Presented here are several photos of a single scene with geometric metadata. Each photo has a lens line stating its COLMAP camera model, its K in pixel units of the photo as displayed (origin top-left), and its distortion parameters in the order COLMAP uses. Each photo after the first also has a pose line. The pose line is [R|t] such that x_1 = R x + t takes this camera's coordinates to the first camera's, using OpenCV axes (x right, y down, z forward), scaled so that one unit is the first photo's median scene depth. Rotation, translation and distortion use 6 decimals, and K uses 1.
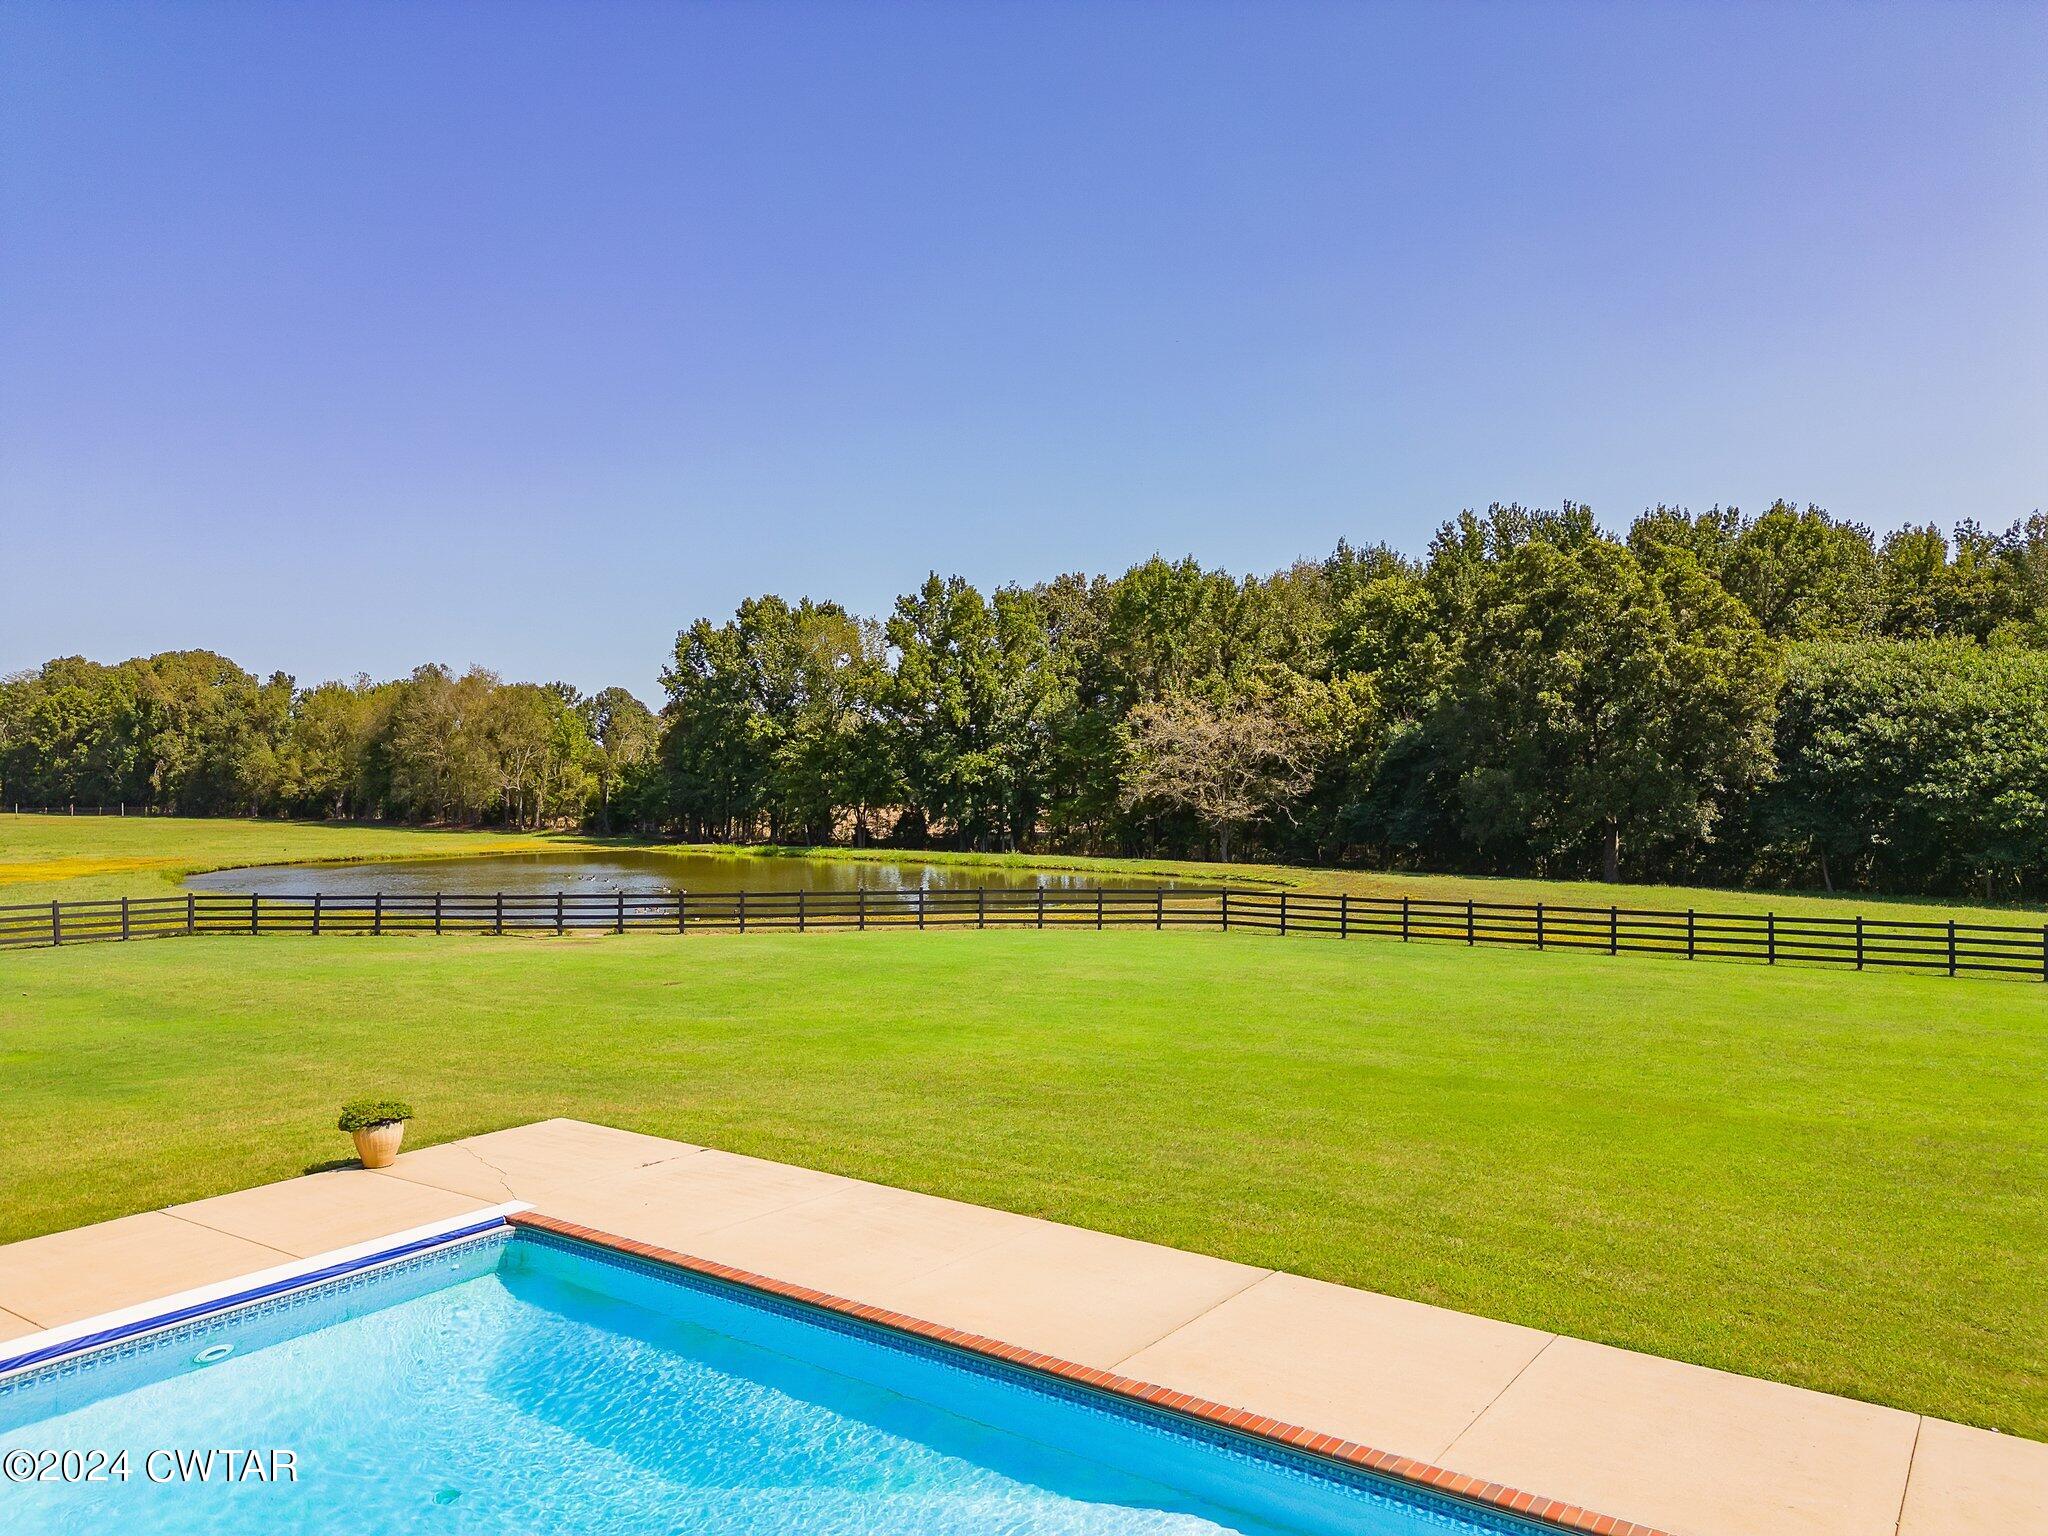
lens RADIAL K [[1429.2, 0, 1022.1], [0, 1429.2, 761.7], [0, 0, 1]] dist [0.082087, -0.092685]
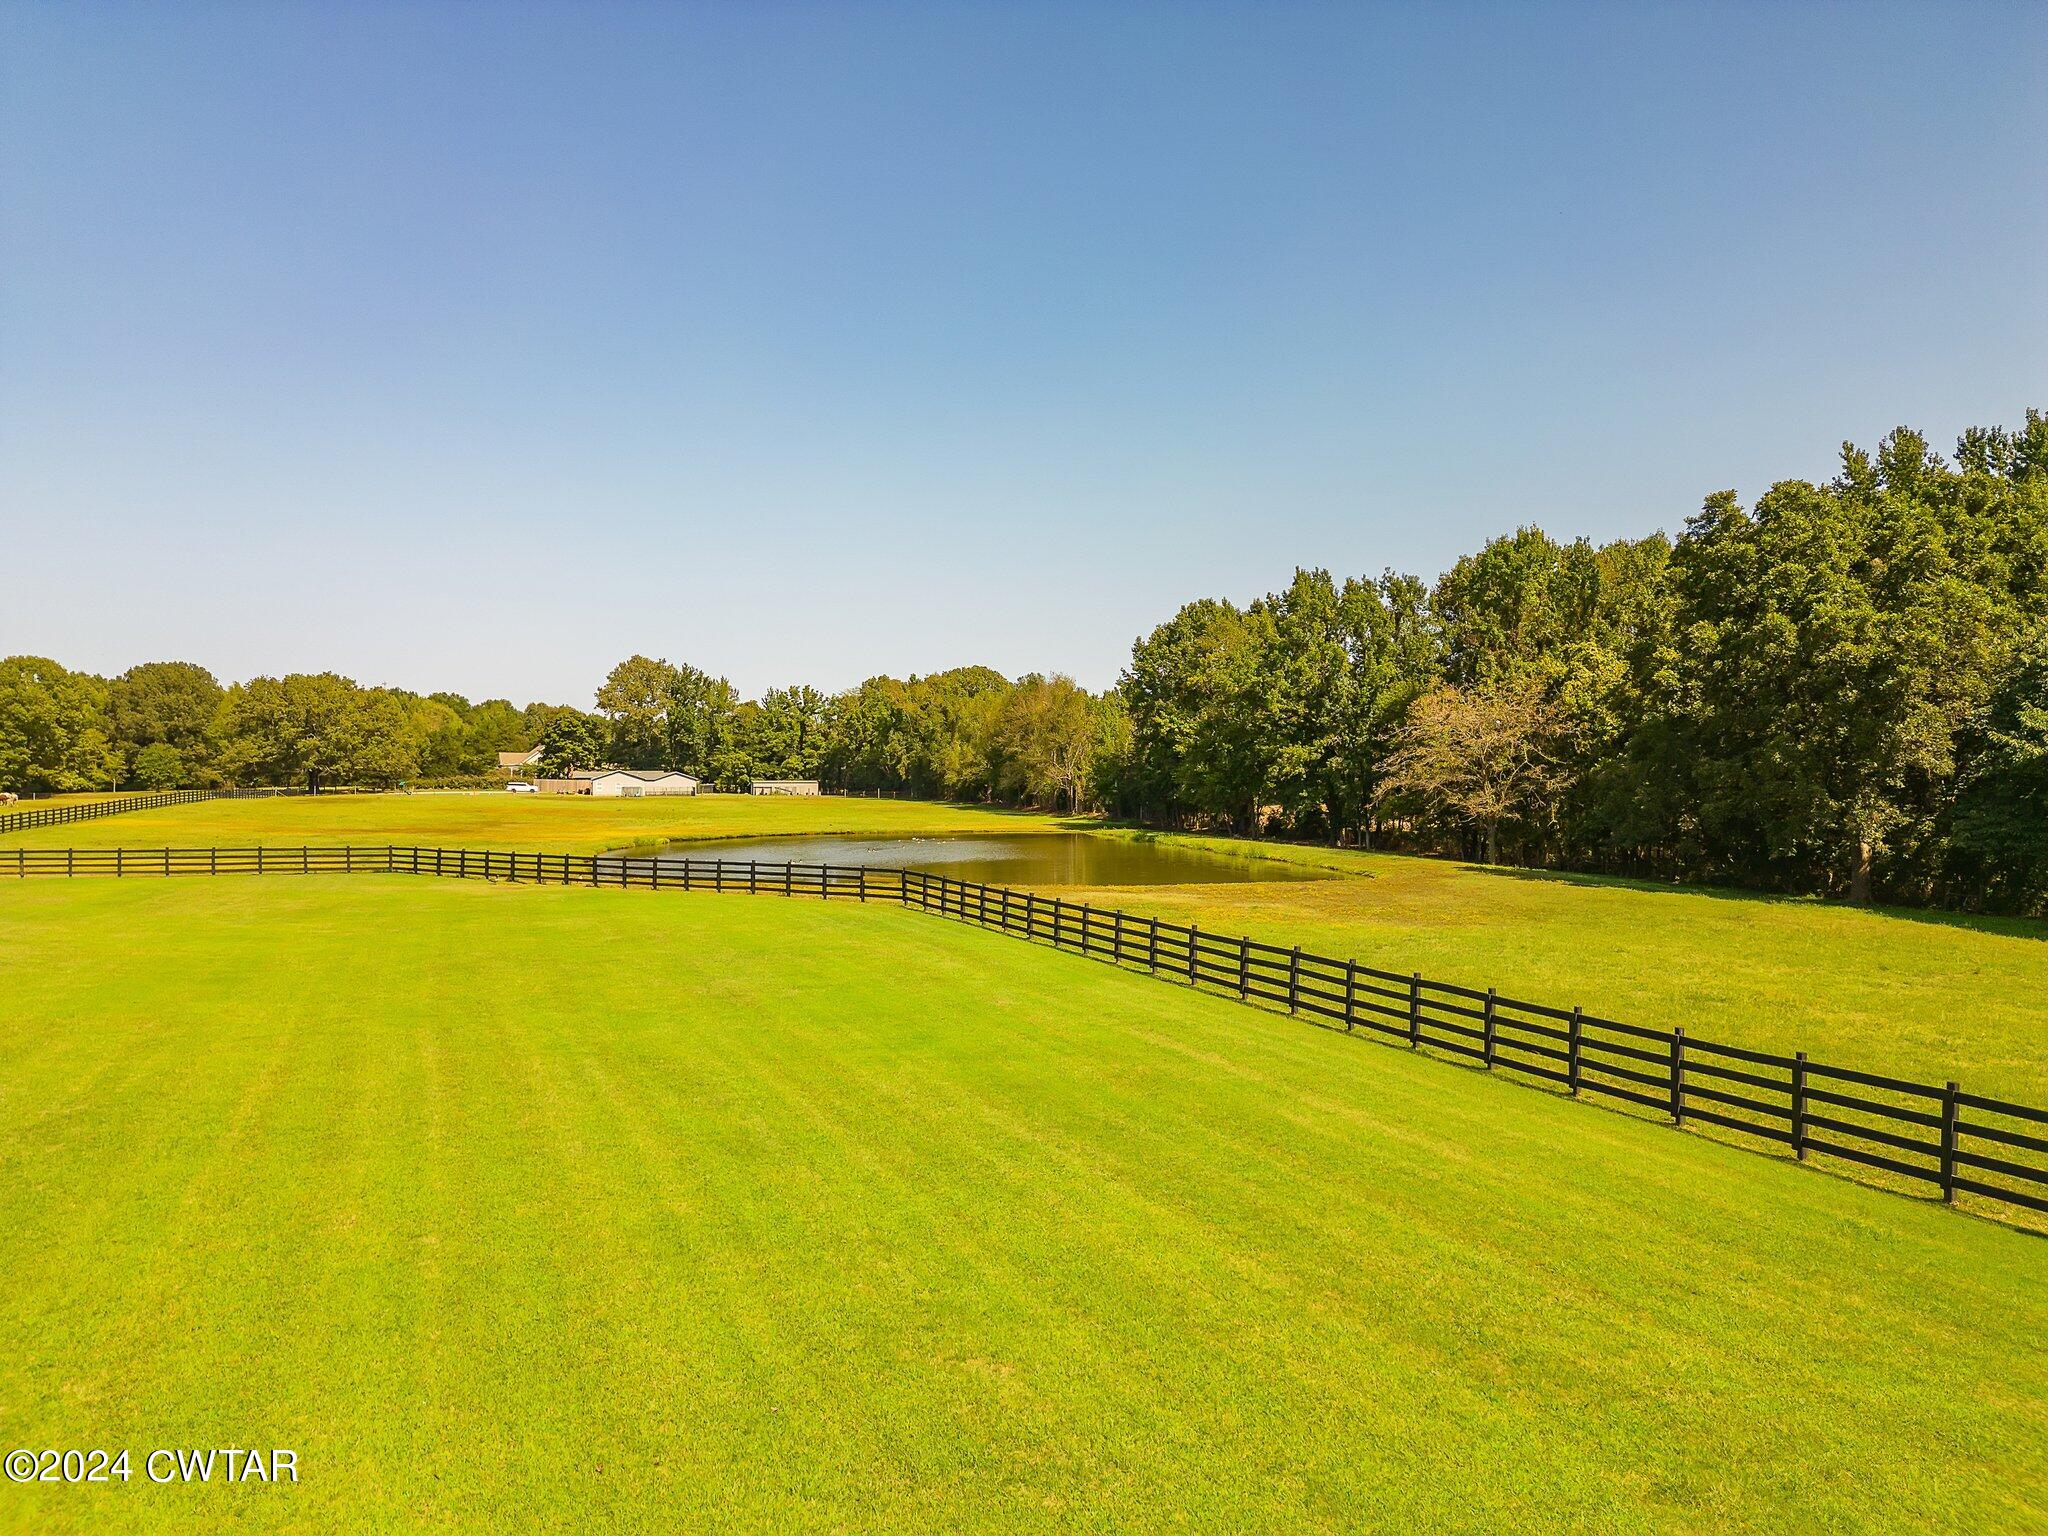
lens RADIAL K [[1429.2, 0, 1022.1], [0, 1429.2, 761.7], [0, 0, 1]] dist [0.082087, -0.092685]
pose [[0.817580, -0.002083, -0.575812, 0.373038], [0.005021, 0.999981, 0.003512, 0.000838], [0.575794, -0.005762, 0.817575, 0.046883]]
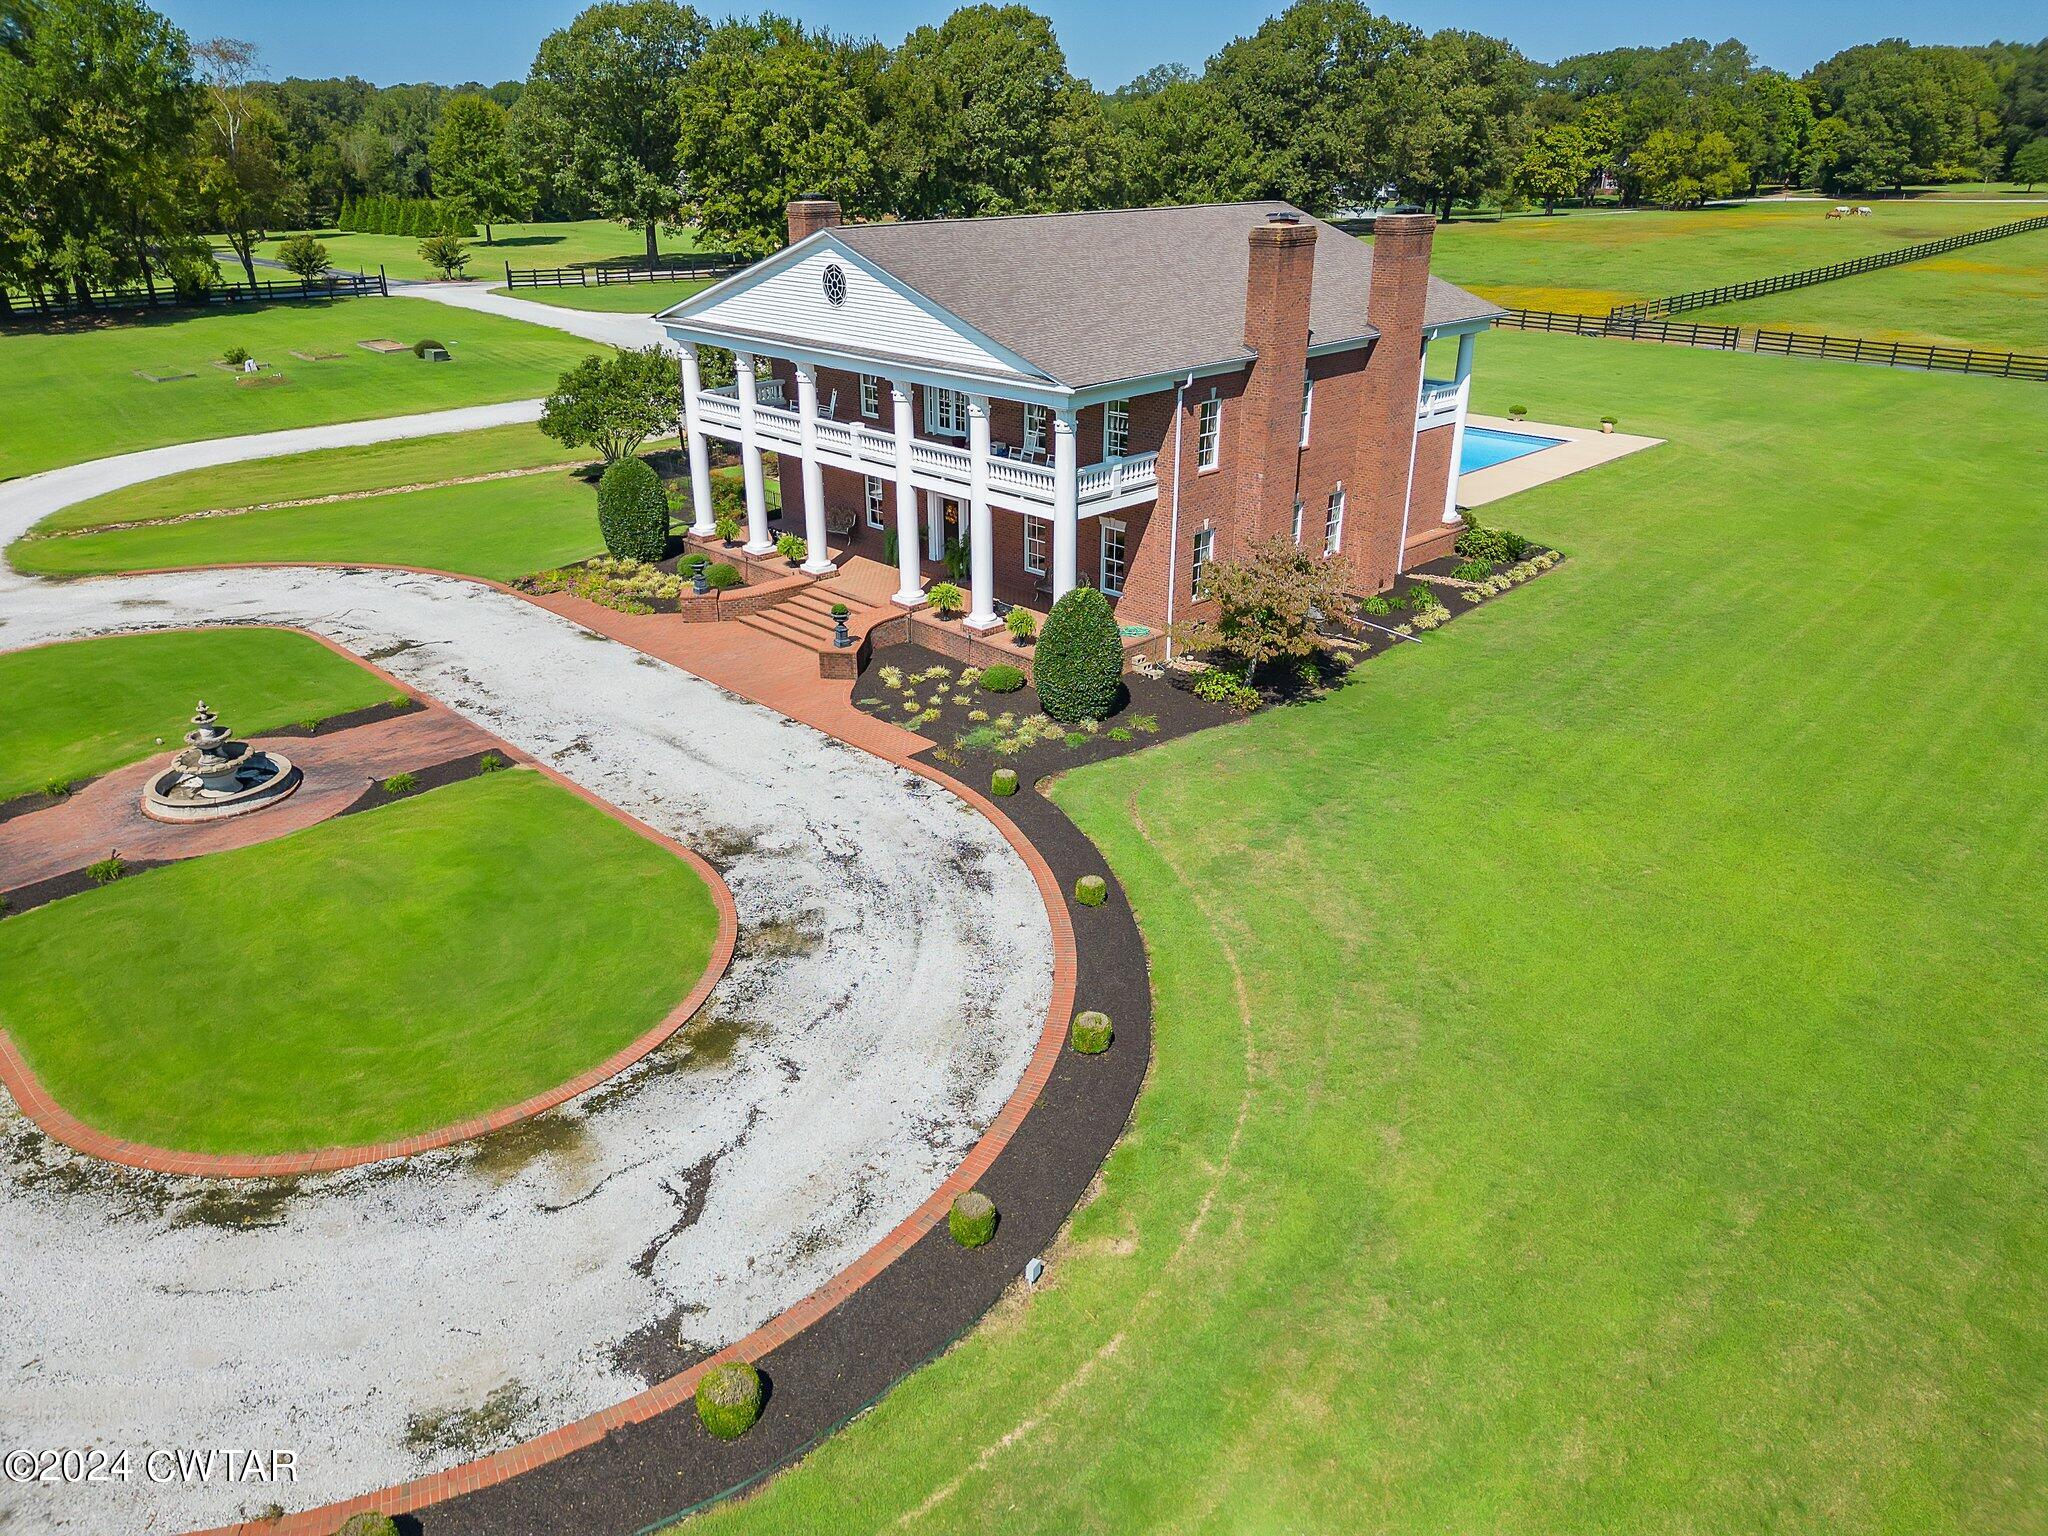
lens RADIAL K [[1435.1, 0, 1022.4], [0, 1435.1, 758.0], [0, 0, 1]] dist [0.049623, -0.034213]
pose [[-0.162066, 0.398538, -0.902719, 0.570959], [0.014369, 0.915669, 0.401676, -0.078831], [0.986675, 0.052127, -0.154126, 0.001433]]
